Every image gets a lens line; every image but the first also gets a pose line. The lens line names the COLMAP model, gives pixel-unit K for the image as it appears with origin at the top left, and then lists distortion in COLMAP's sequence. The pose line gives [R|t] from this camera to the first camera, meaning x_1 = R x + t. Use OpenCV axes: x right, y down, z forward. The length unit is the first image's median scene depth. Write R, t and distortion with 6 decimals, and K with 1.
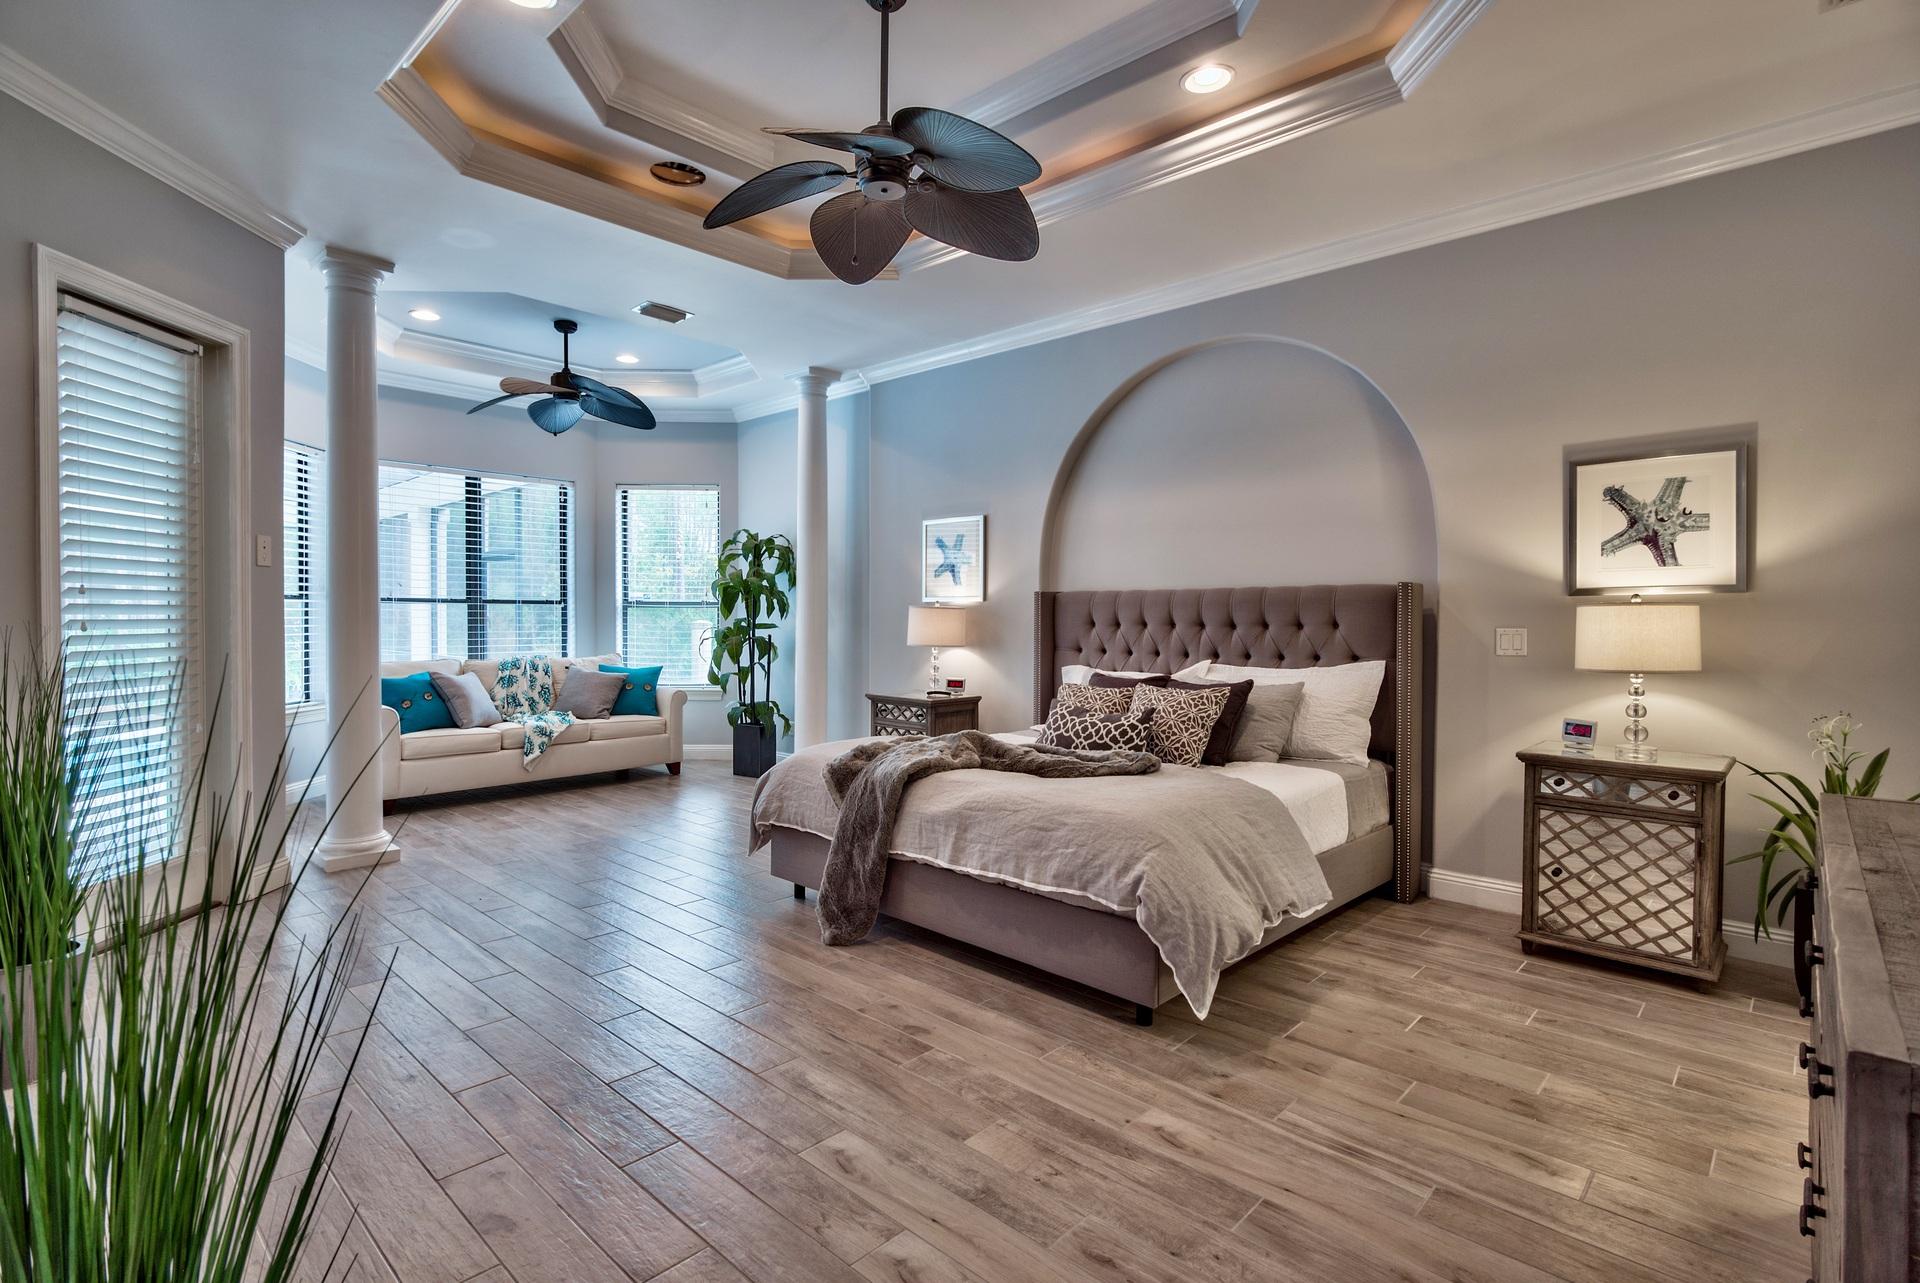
lens RADIAL K [[939.8, 0, 960.0], [0, 939.8, 641.5], [0, 0, 1]] dist [-0.003541, -0.001517]
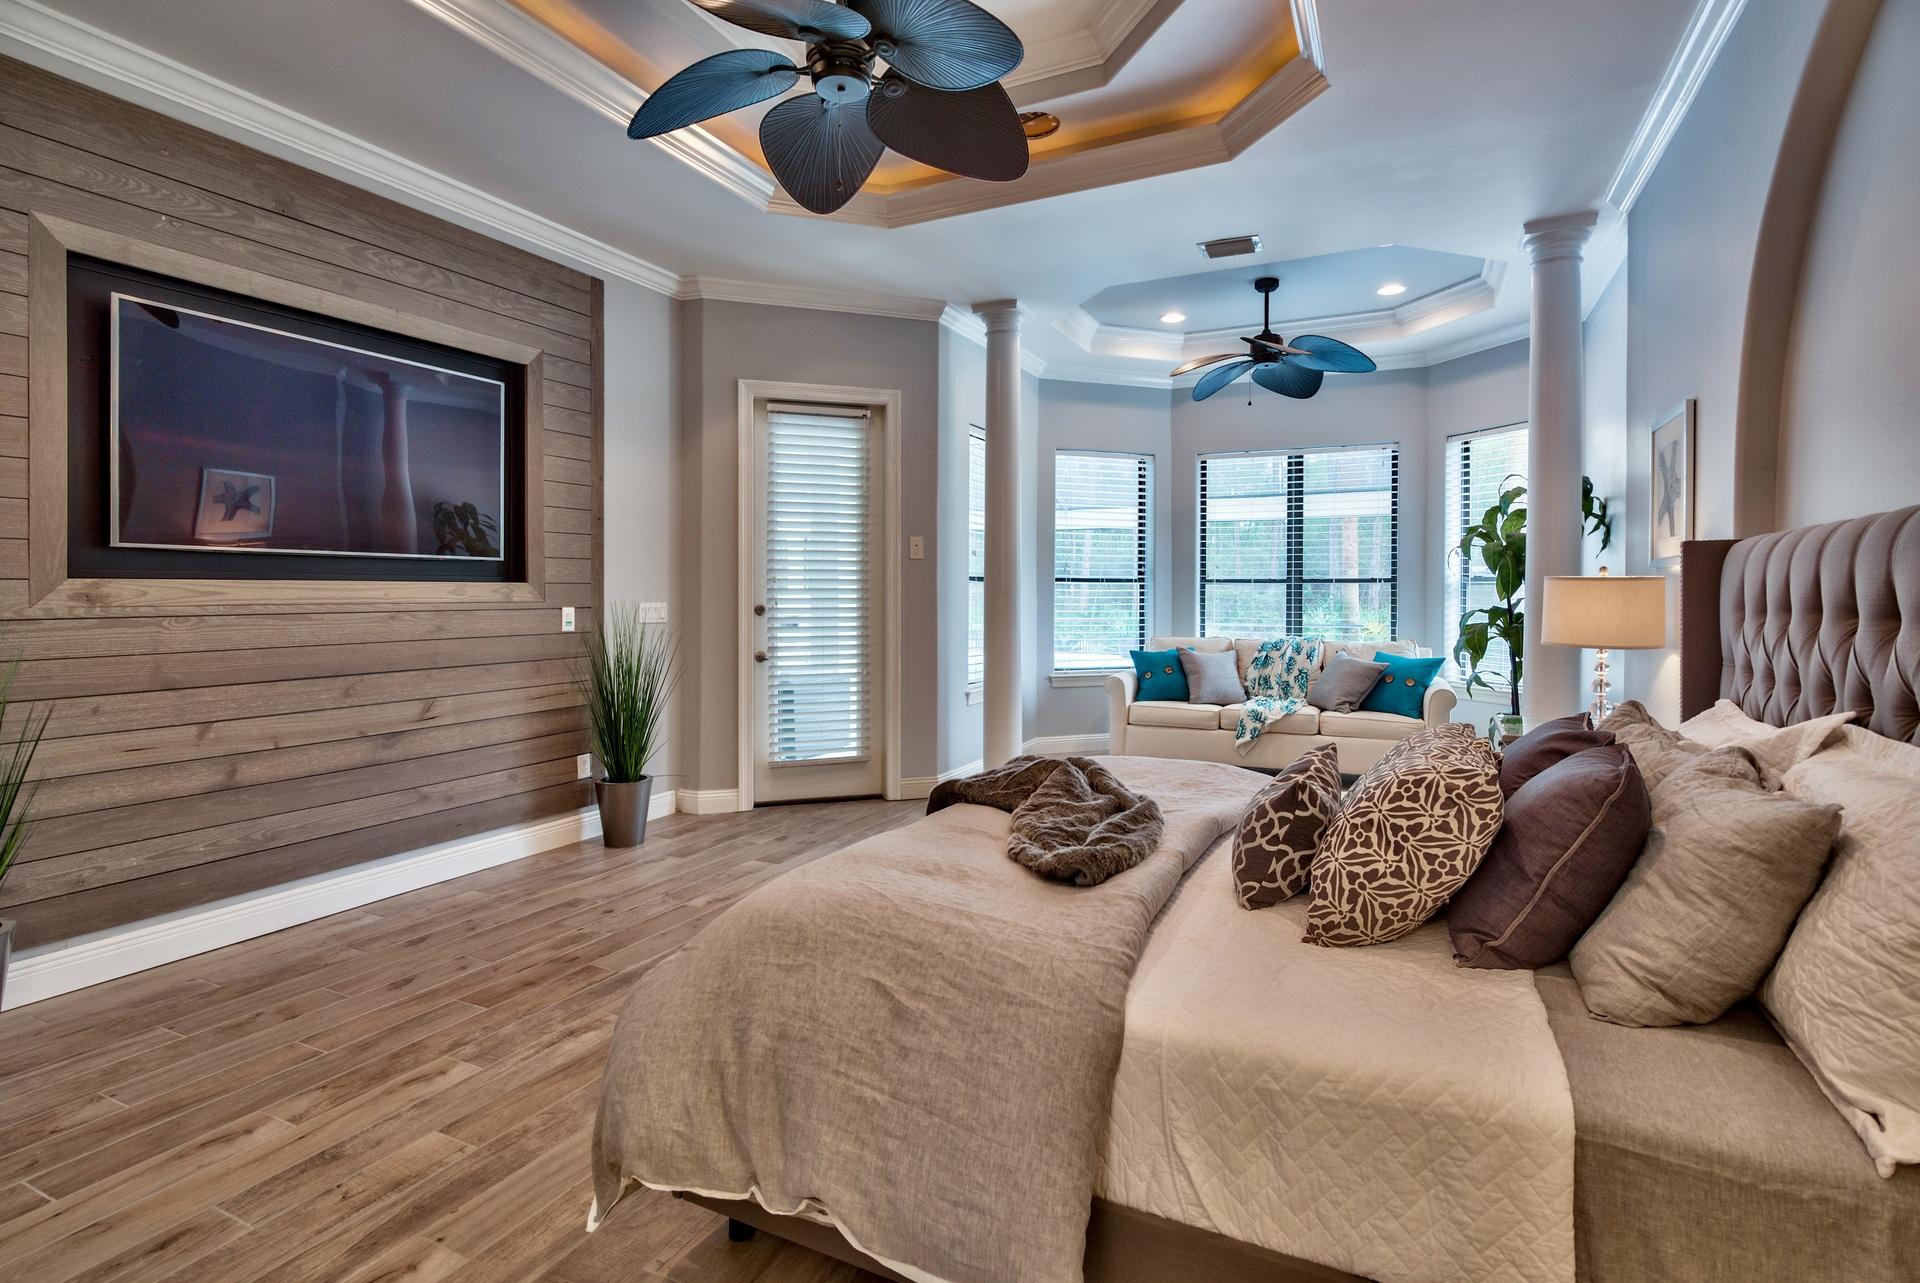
lens RADIAL K [[940.3, 0, 954.3], [0, 940.3, 612.9], [0, 0, 1]] dist [-0.002558, -0.000609]
pose [[0.285865, 0.014381, -0.958162, 0.504993], [-0.024188, 0.999677, 0.007788, -0.012328], [0.957965, 0.020950, 0.286121, 0.570565]]
